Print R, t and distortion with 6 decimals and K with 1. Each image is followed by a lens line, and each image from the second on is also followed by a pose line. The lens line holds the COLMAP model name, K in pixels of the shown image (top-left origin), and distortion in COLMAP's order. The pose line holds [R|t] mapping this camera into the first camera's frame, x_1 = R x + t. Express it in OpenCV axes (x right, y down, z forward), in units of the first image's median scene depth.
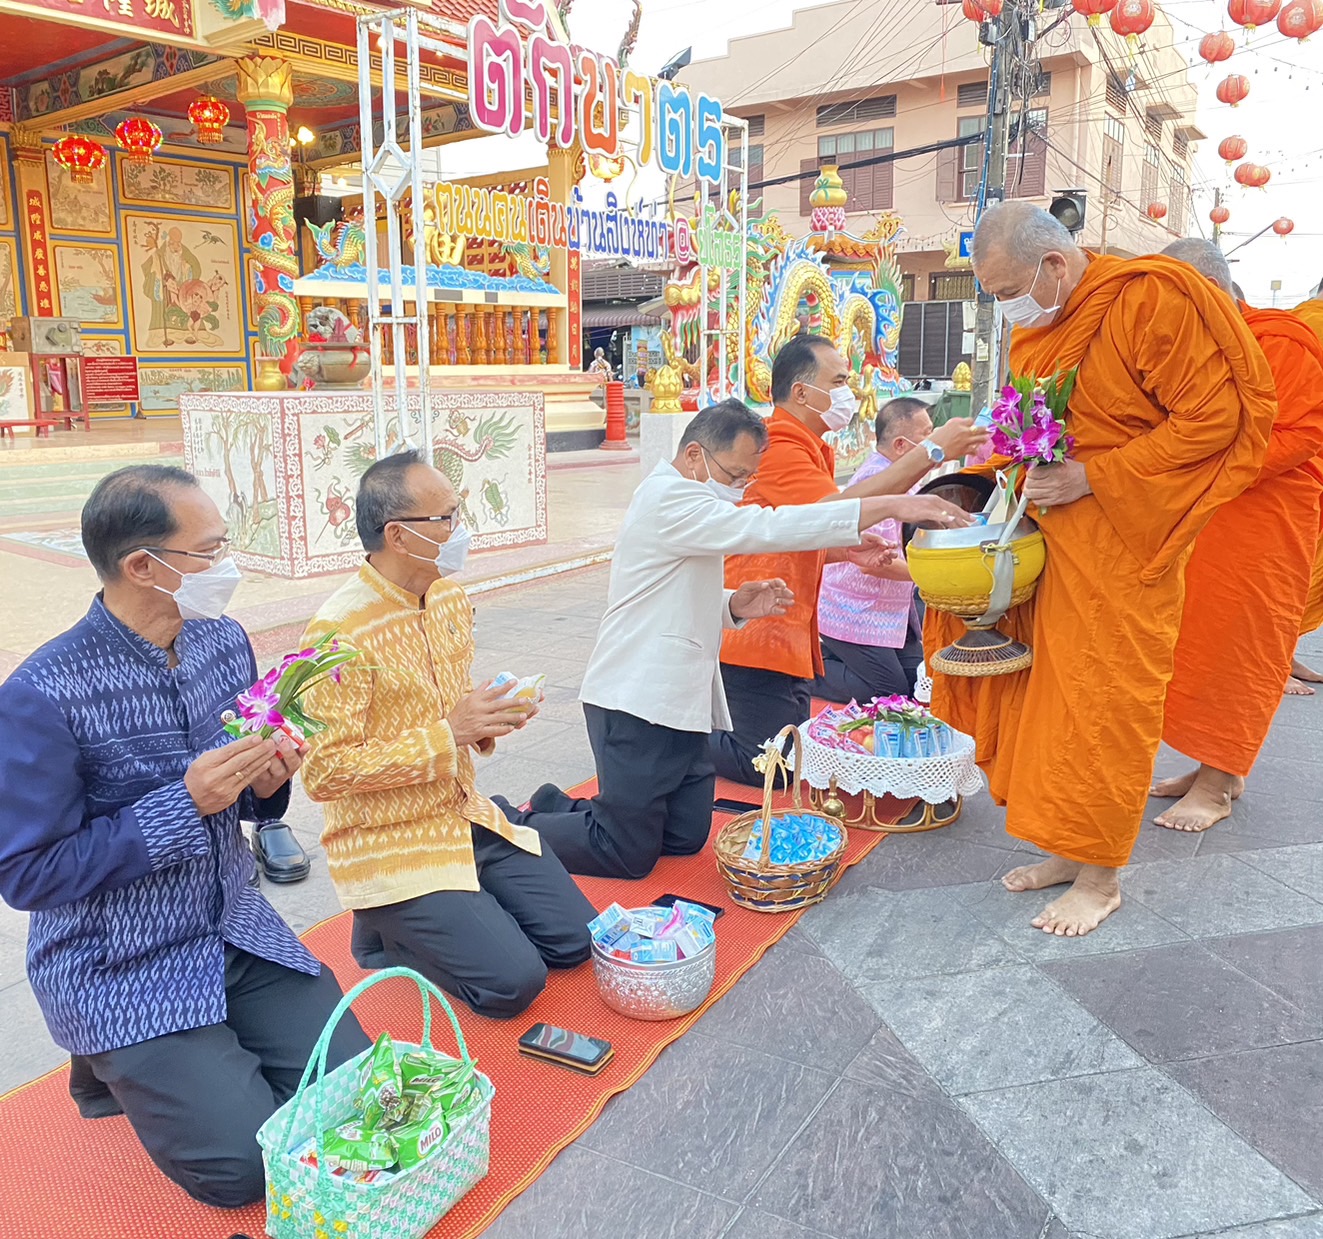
lens RADIAL K [[1267.4, 0, 630.3], [0, 1267.4, 603.2], [0, 0, 1]] dist [0.021395, -0.018629]
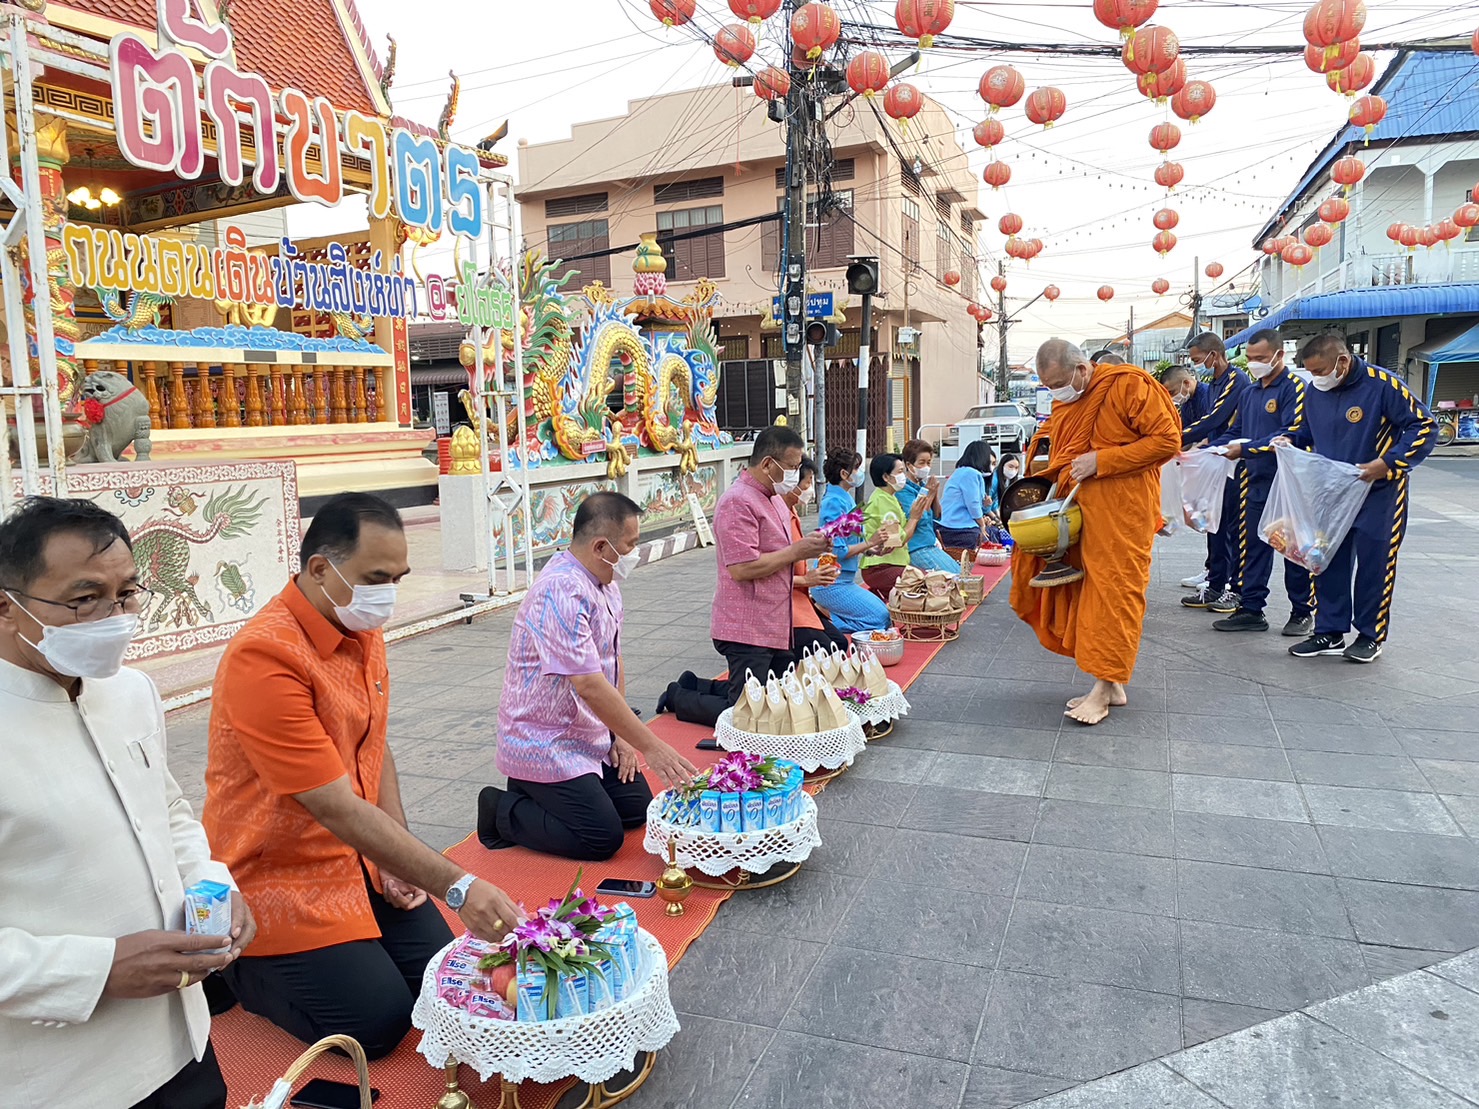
lens RADIAL K [[1130.9, 0, 727.2], [0, 1130.9, 543.0], [0, 0, 1]] dist [0.019843, -0.015961]
pose [[0.983840, -0.037706, 0.175035, 0.060952], [0.050133, 0.996485, -0.067121, -0.026191], [-0.171889, 0.074811, 0.982272, 0.103095]]
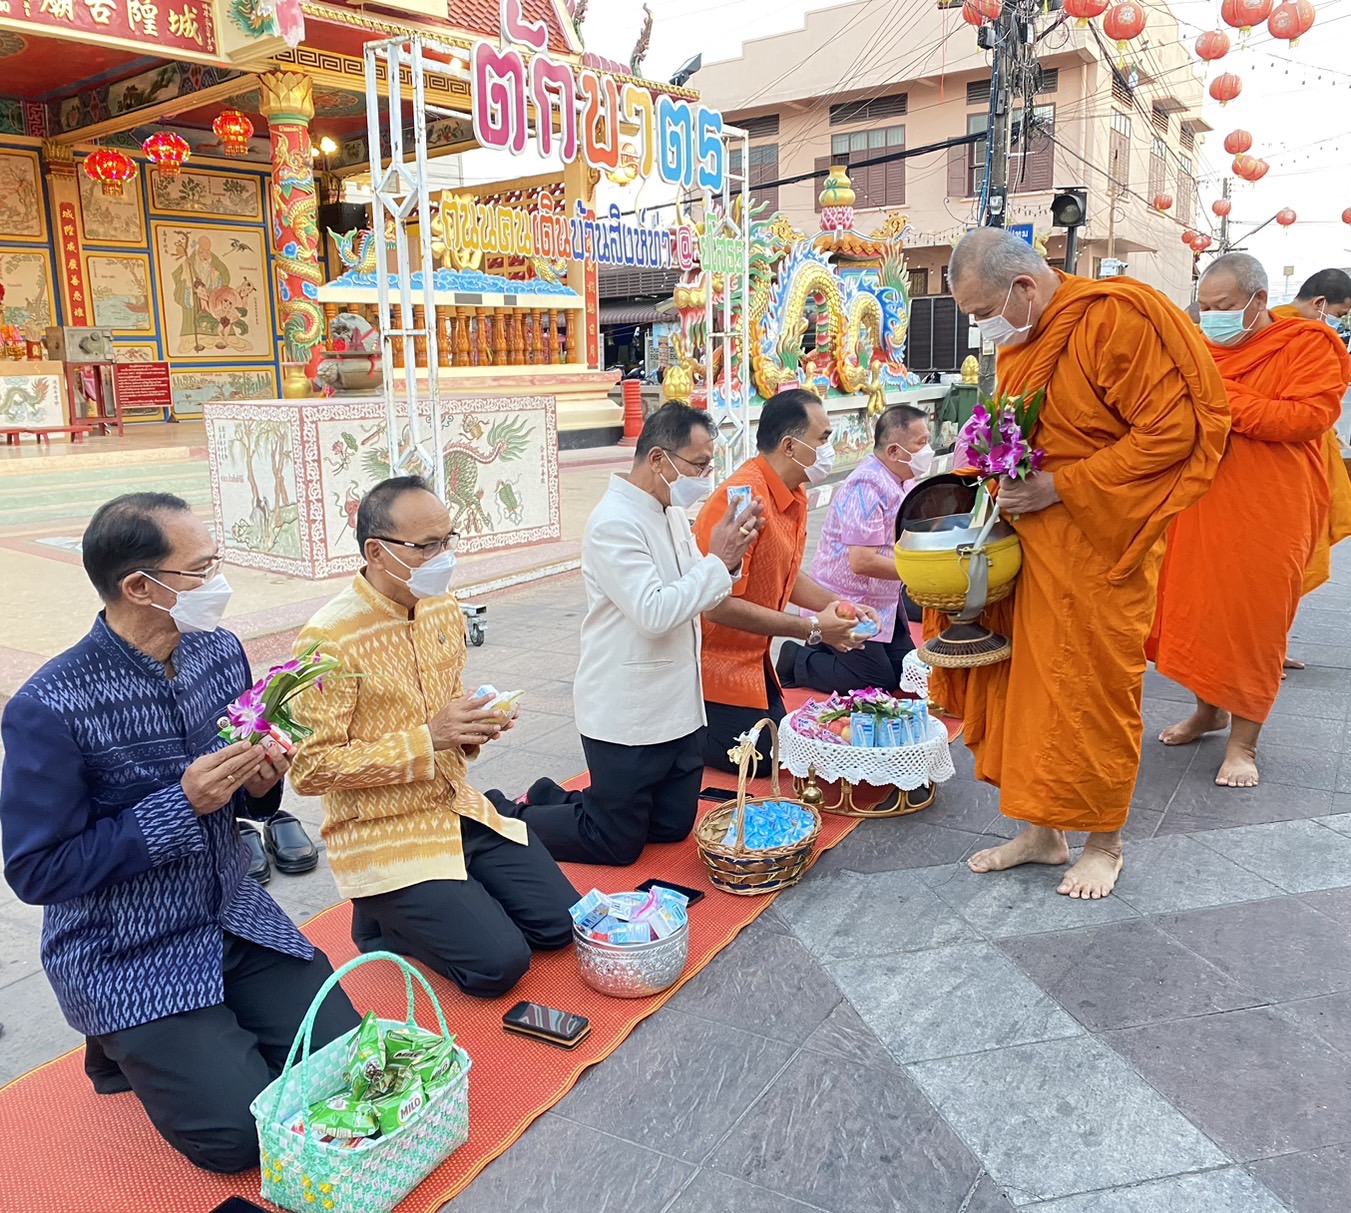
lens RADIAL K [[1240.8, 0, 652.2], [0, 1240.8, 593.9], [0, 0, 1]] dist [0.025007, -0.026460]
pose [[0.999885, -0.013960, -0.005978, 0.010094], [0.013970, 0.999901, 0.001662, -0.003095], [0.005954, -0.001745, 0.999981, -0.010779]]
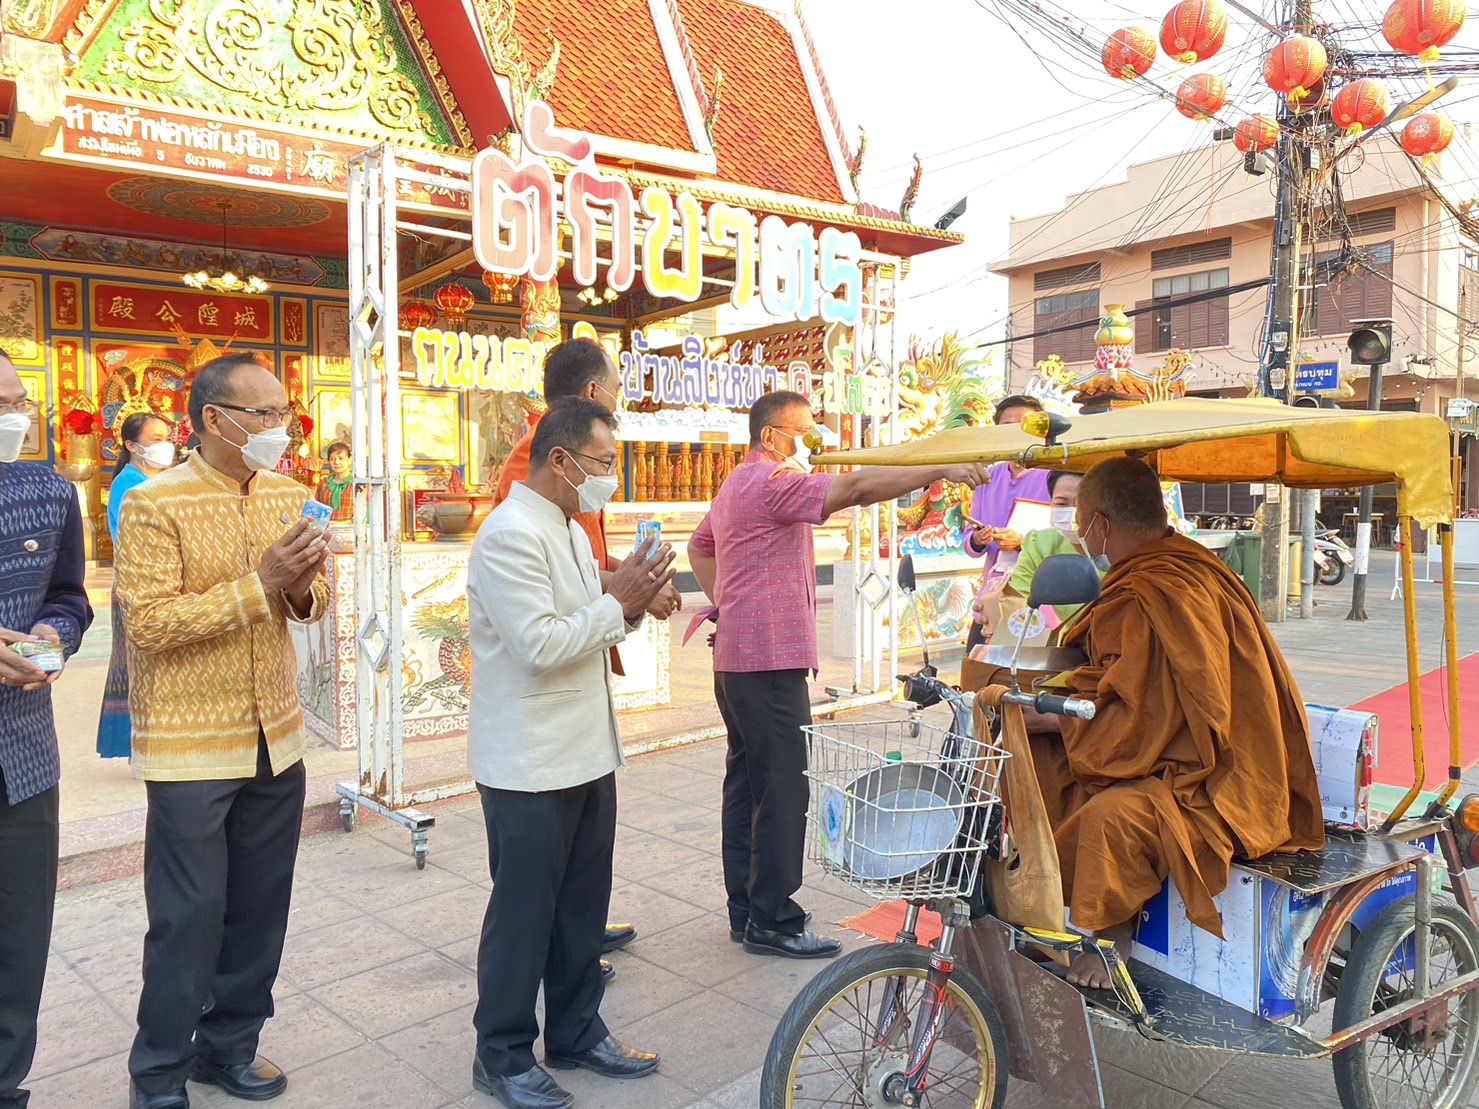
lens RADIAL K [[1131.9, 0, 742.3], [0, 1131.9, 545.5], [0, 0, 1]] dist [0.011683, -0.004115]
pose [[0.970554, 0.019414, -0.240098, 0.120704], [-0.051014, 0.990704, -0.126108, -0.043656], [0.235418, 0.134643, 0.962522, 0.145422]]
